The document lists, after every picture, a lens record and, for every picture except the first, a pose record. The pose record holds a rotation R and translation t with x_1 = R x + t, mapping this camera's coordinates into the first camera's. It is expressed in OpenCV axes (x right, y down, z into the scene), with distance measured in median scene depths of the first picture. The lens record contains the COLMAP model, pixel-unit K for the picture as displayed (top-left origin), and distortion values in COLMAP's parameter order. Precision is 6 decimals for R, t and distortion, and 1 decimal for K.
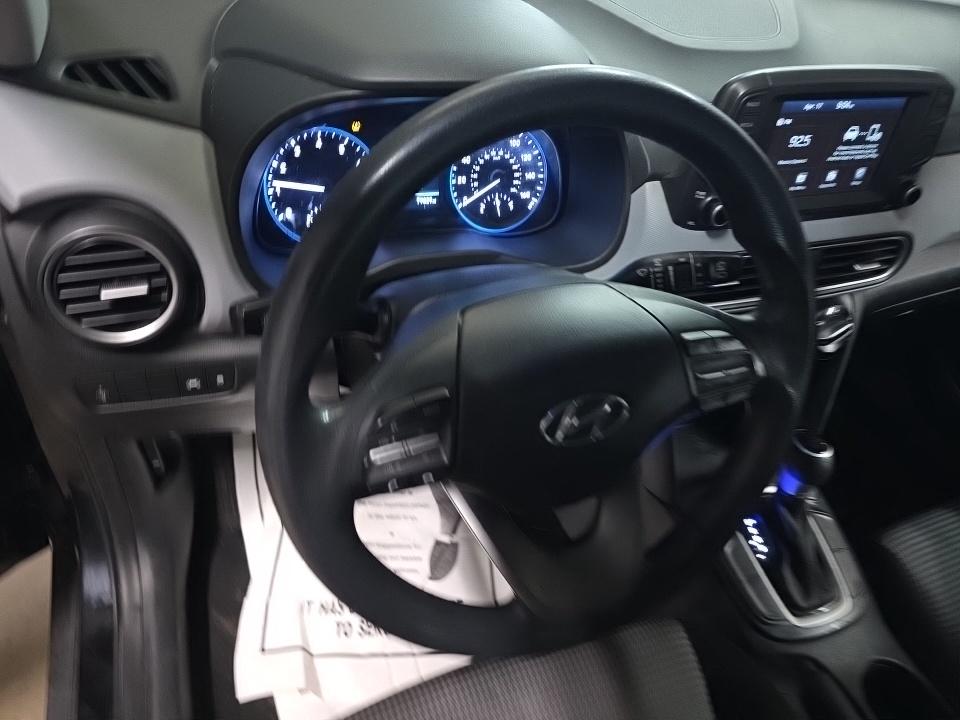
lens RADIAL K [[678.4, 0, 480.9], [0, 678.4, 350.6], [0, 0, 1]] dist [0.007432, 0.000424]
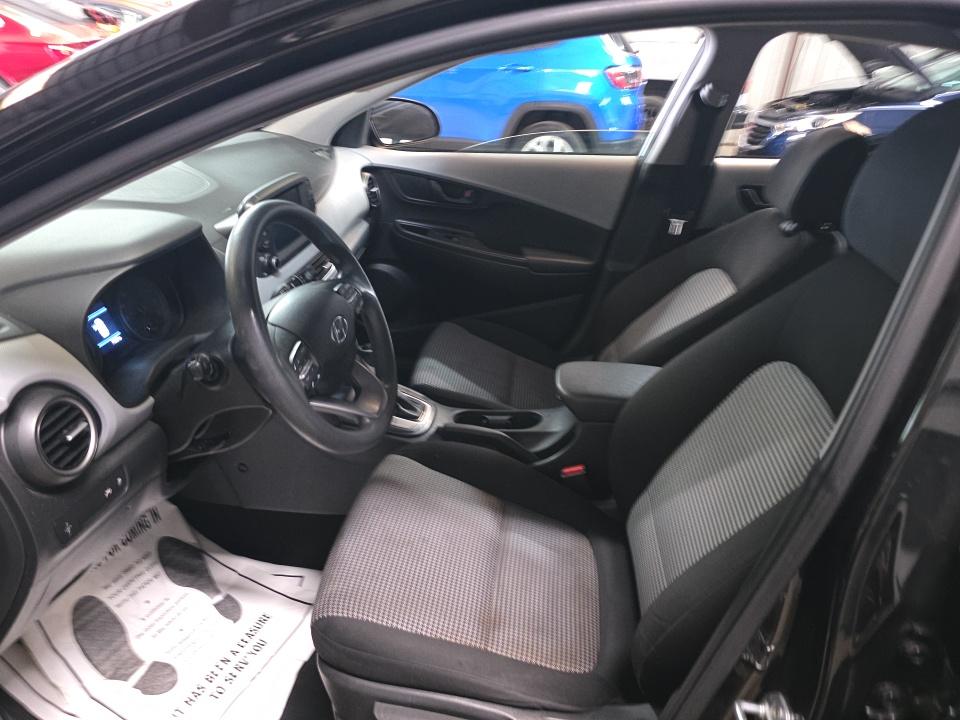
lens RADIAL K [[652.1, 0, 480.0], [0, 652.1, 360.0], [0, 0, 1]] dist [0.000251, -0.004706]
pose [[0.462678, -0.498688, 0.732966, -0.764404], [0.618209, 0.774084, 0.136425, 0.106800], [-0.635411, 0.390005, 0.666445, -0.448377]]
